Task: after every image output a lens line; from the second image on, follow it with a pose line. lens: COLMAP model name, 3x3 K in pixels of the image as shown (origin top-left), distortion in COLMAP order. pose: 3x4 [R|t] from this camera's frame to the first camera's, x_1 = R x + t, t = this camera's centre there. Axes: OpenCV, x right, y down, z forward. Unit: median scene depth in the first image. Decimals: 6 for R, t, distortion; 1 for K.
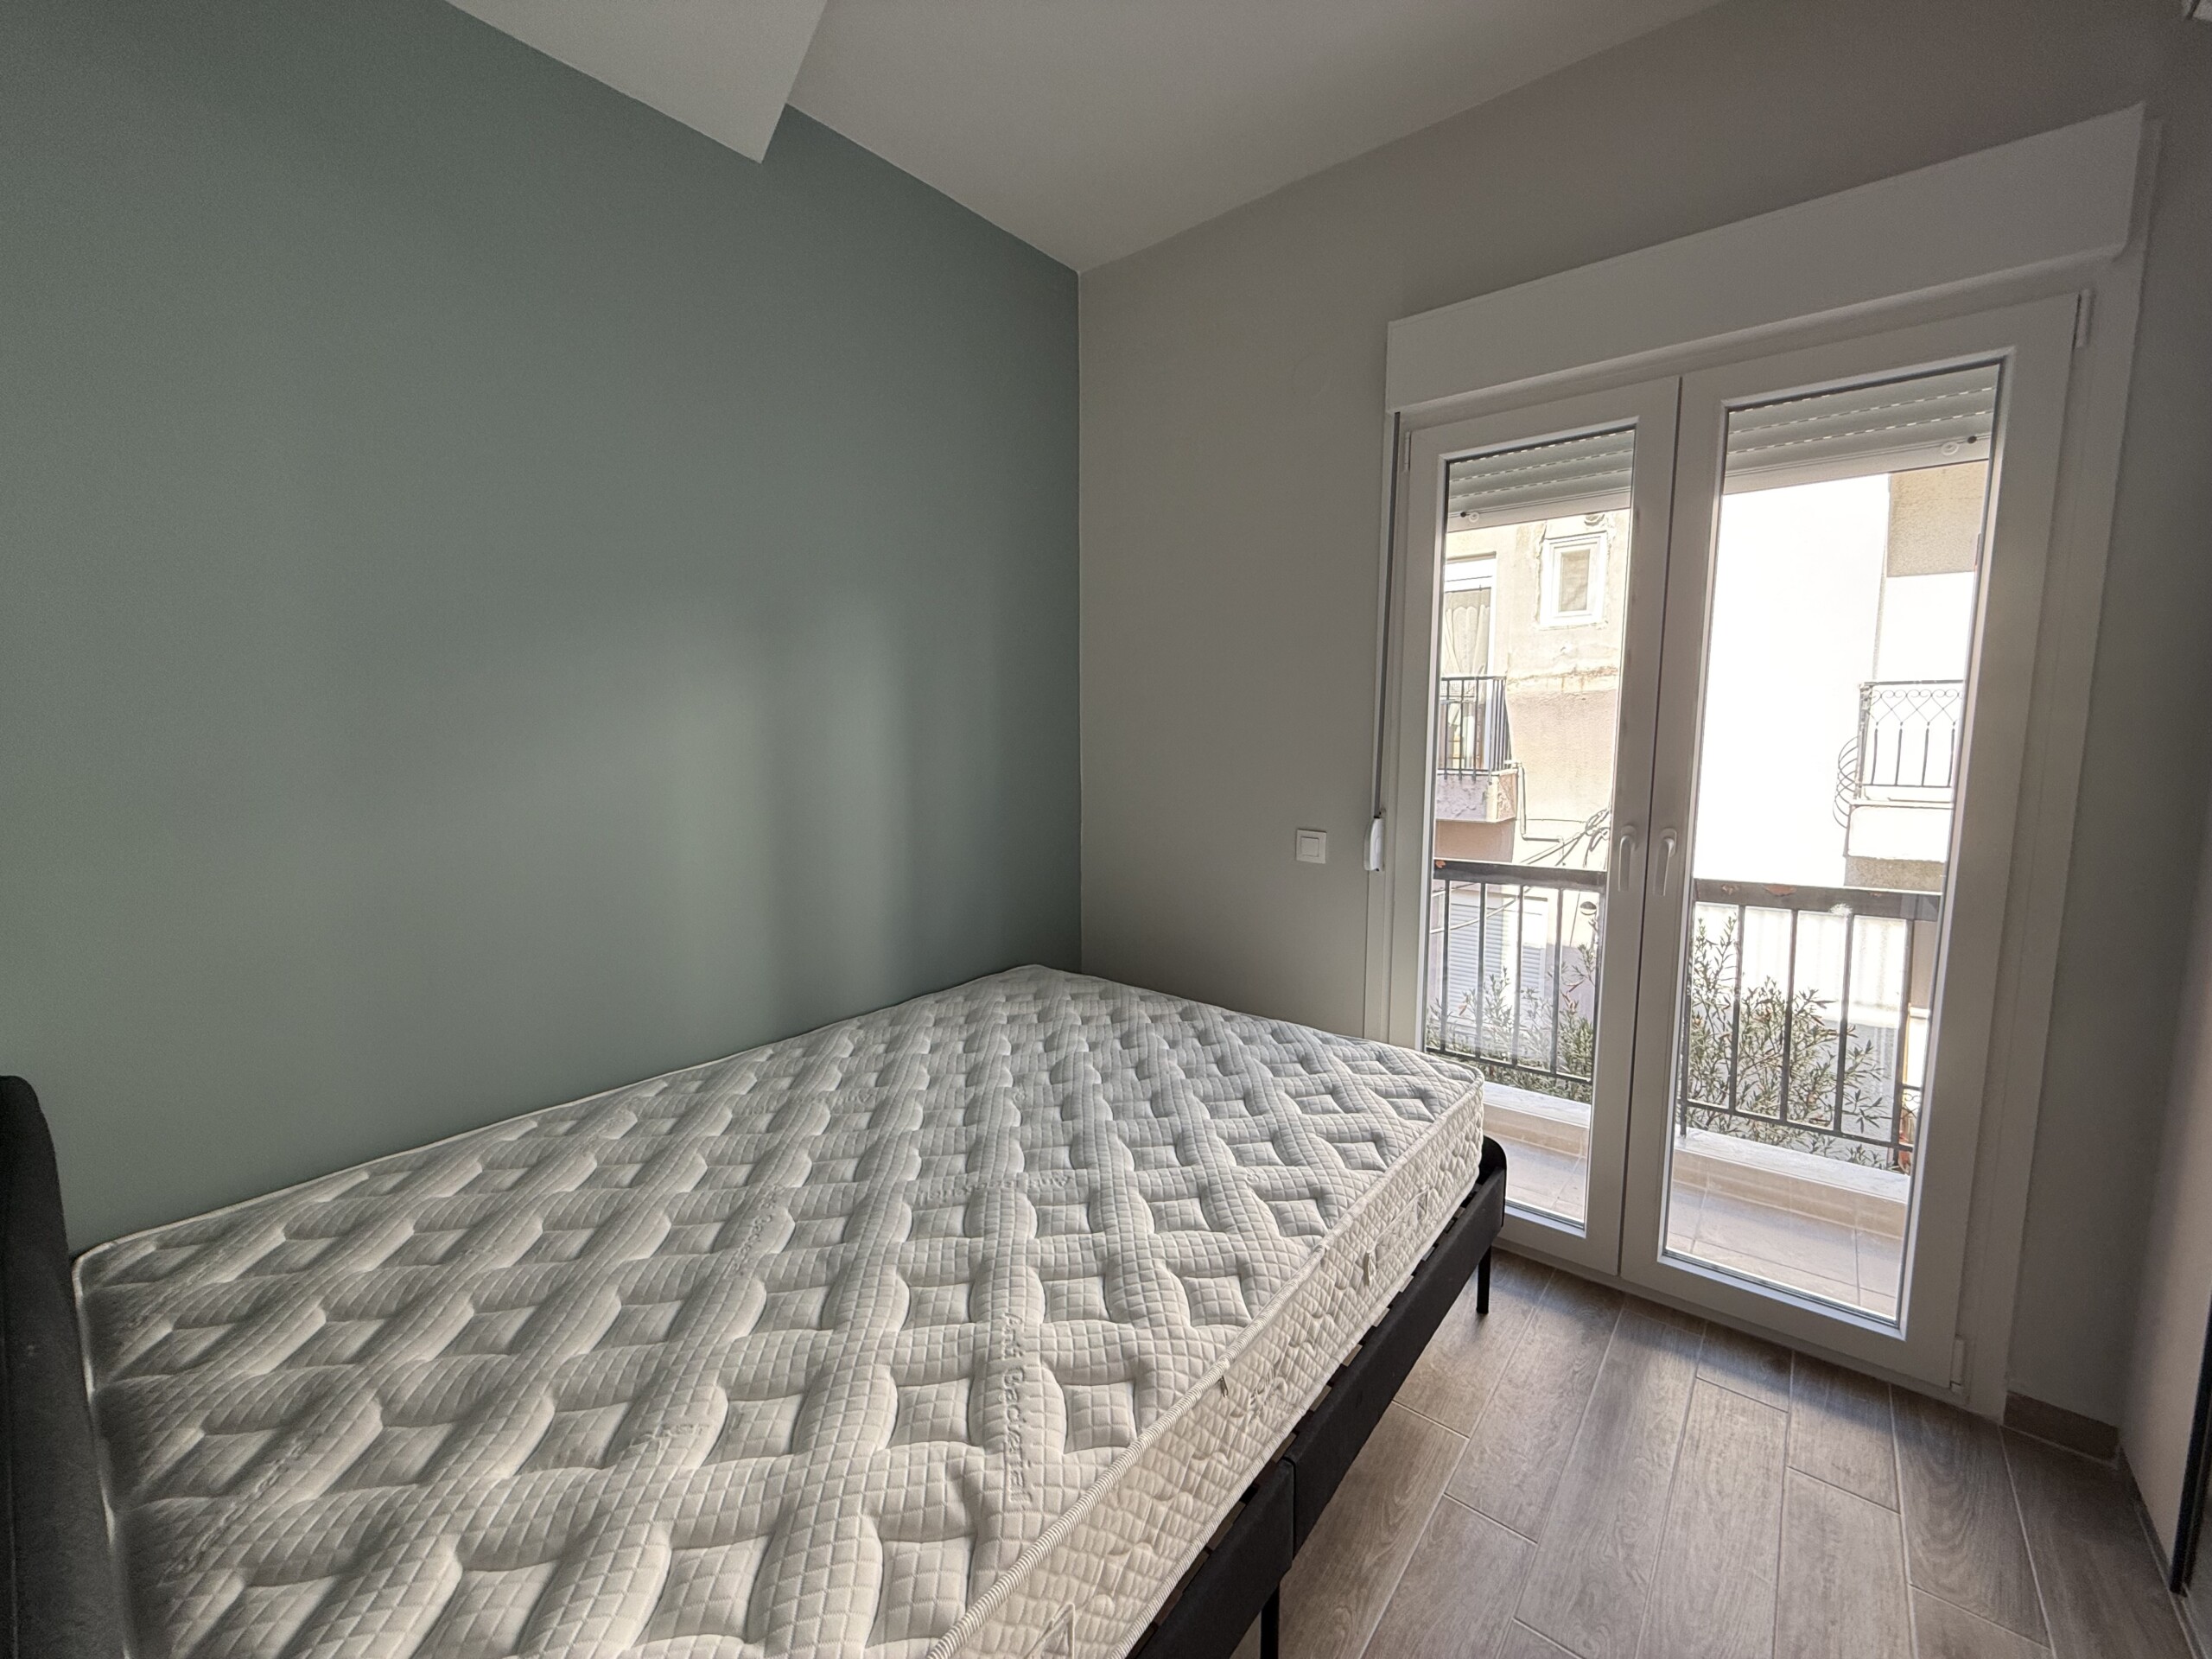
lens RADIAL K [[884.4, 0, 1099.3], [0, 884.4, 813.7], [0, 0, 1]] dist [-0.001299, 0.000266]
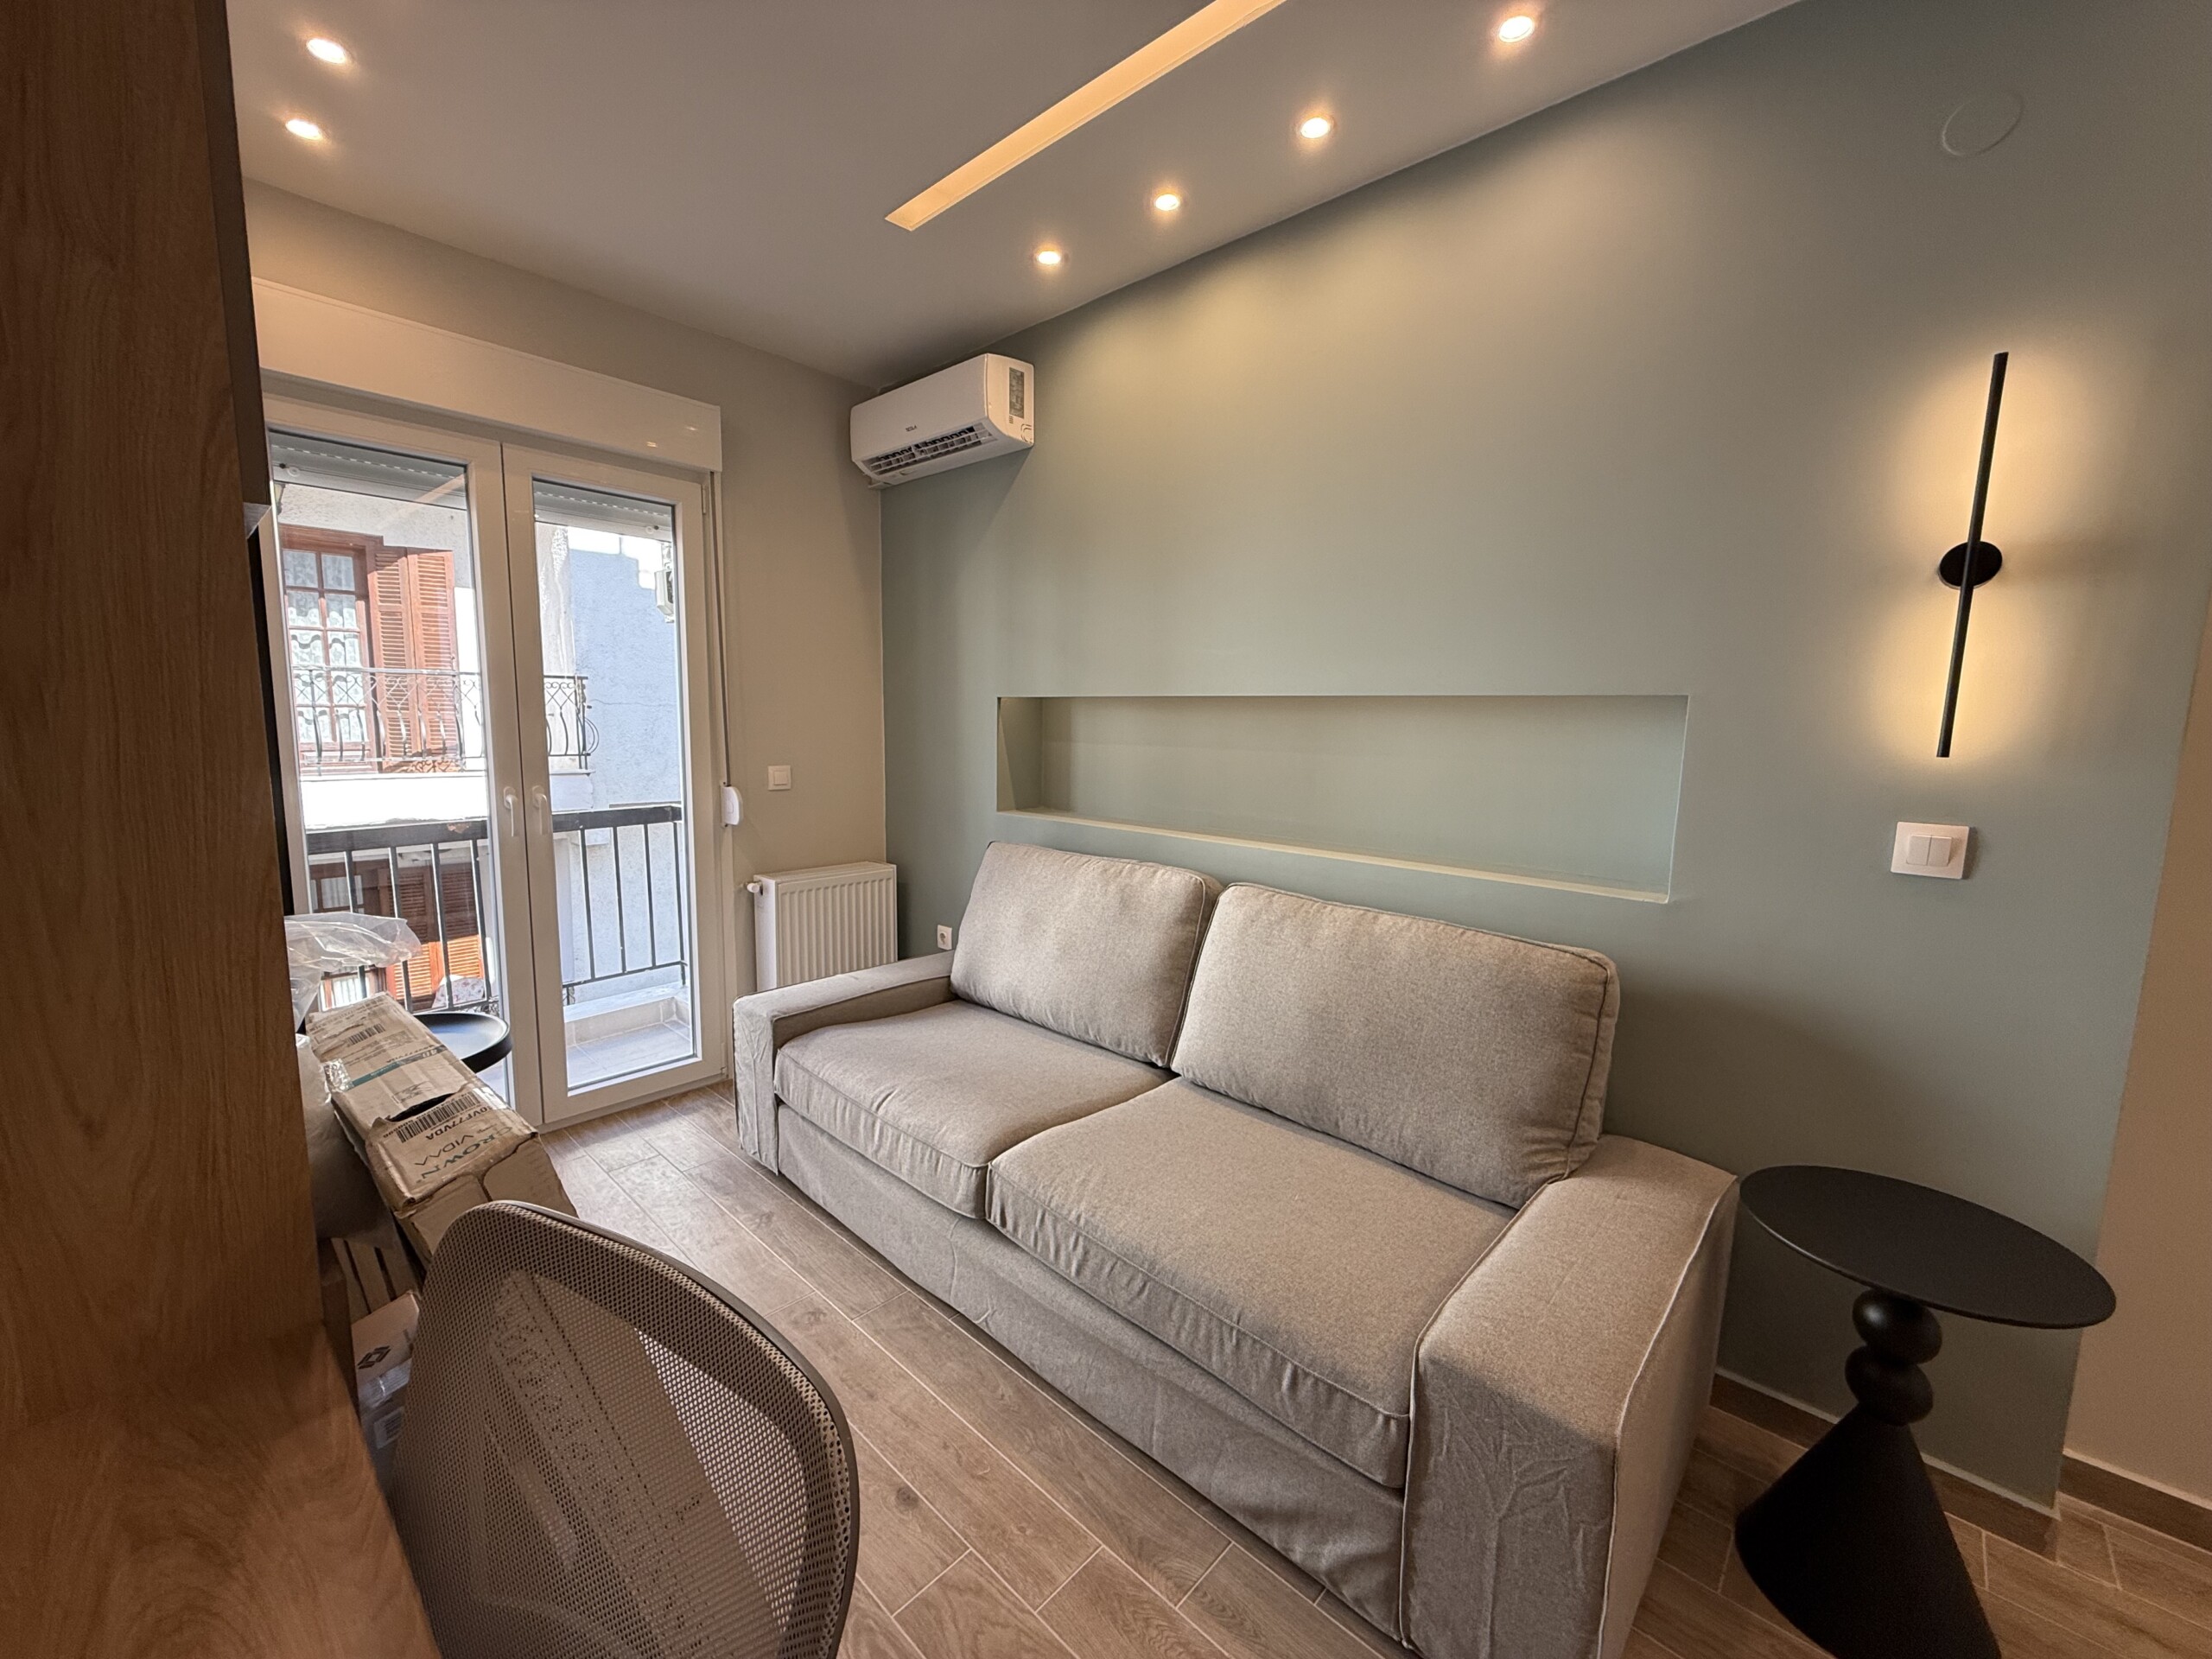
lens RADIAL K [[884.4, 0, 1104.1], [0, 884.4, 831.6], [0, 0, 1]] dist [-0.001299, 0.000266]
pose [[0.079608, -0.125905, 0.988843, -0.496427], [0.085891, 0.989169, 0.119031, 0.001233], [-0.993119, 0.075456, 0.089560, 0.011400]]
